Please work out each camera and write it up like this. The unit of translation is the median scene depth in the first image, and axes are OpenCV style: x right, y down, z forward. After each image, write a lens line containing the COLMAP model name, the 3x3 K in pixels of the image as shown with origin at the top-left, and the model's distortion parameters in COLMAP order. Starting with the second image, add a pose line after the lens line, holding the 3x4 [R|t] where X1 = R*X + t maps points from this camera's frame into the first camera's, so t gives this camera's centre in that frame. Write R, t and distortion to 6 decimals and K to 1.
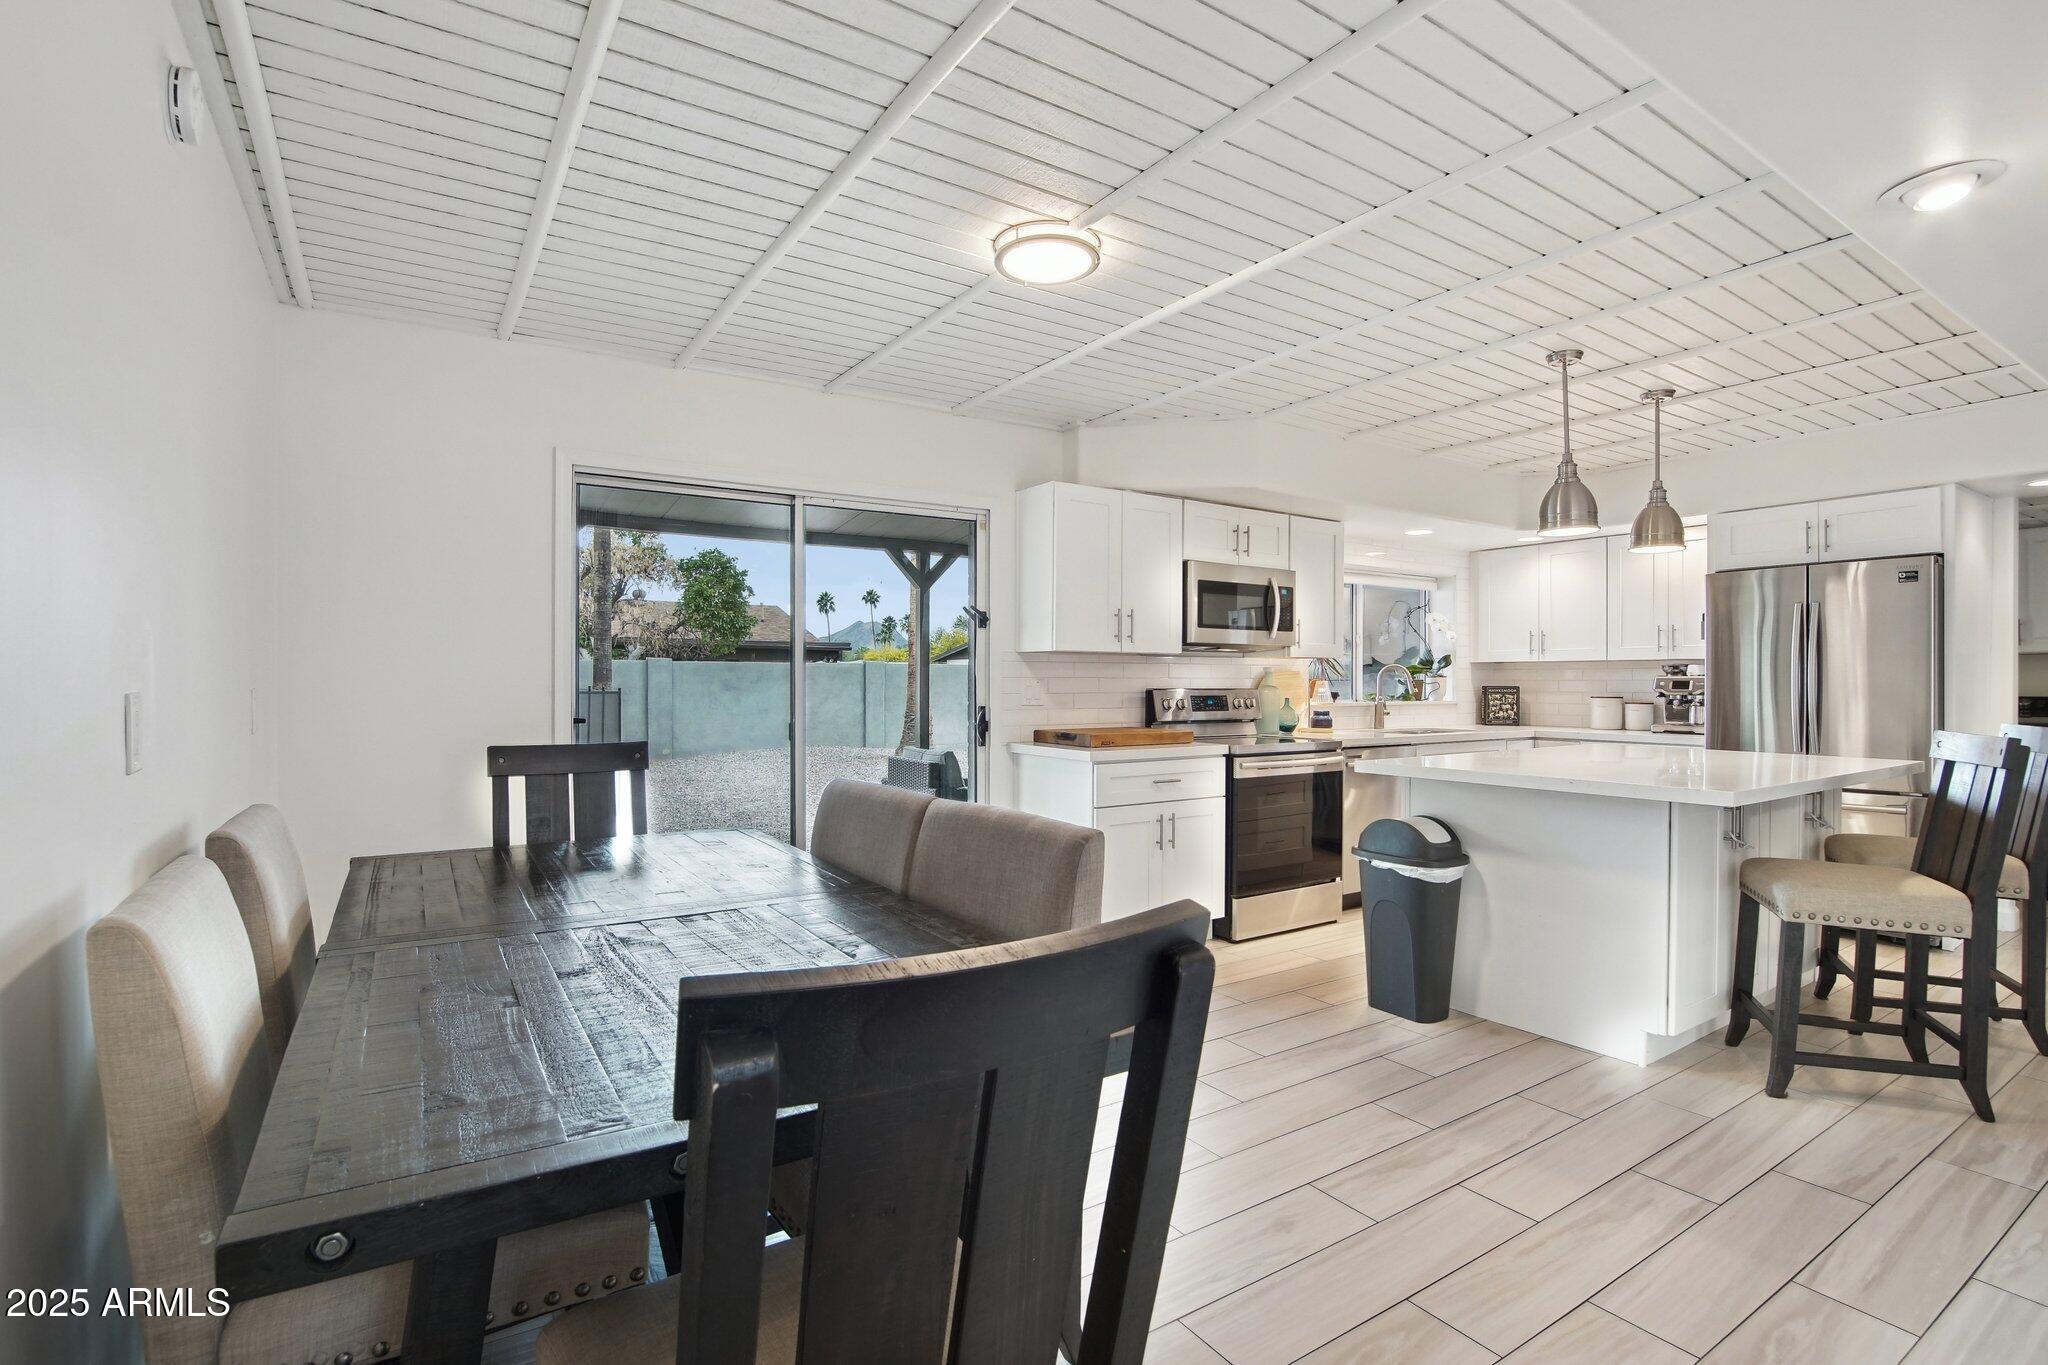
lens RADIAL K [[963.5, 0, 1024.0], [0, 963.5, 682.5], [0, 0, 1]] dist [-0.036082, 0.000156]
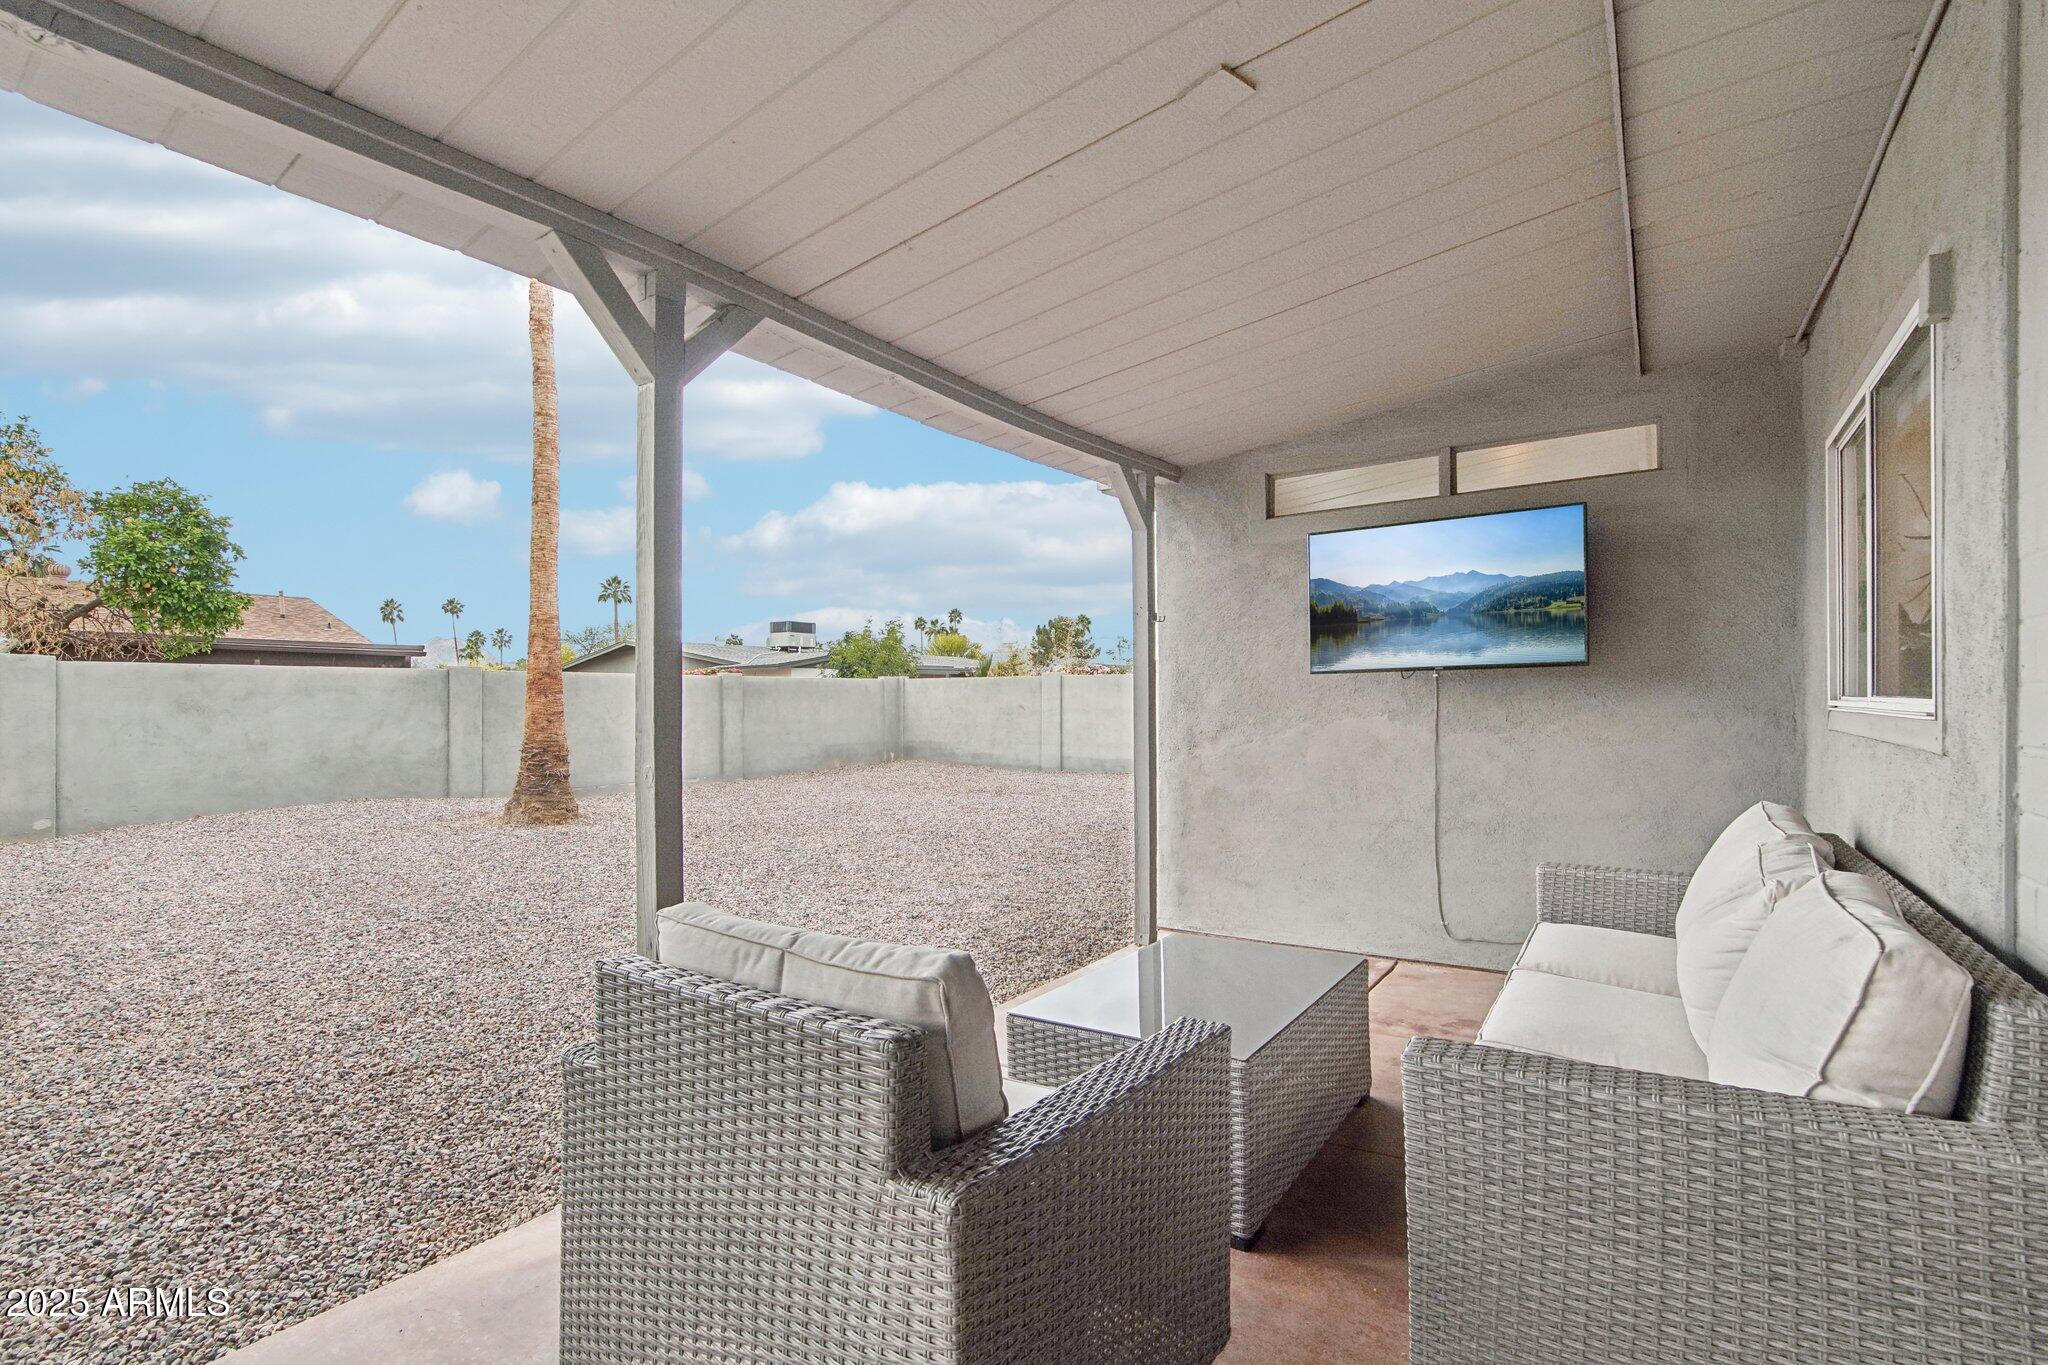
lens RADIAL K [[924.3, 0, 954.8], [0, 924.3, 723.5], [0, 0, 1]] dist [-0.000017, 0.000004]
pose [[0.942524, -0.006225, 0.334080, -0.050537], [0.000375, 0.999846, 0.017573, 0.004425], [-0.334138, -0.016437, 0.942381, 0.288143]]
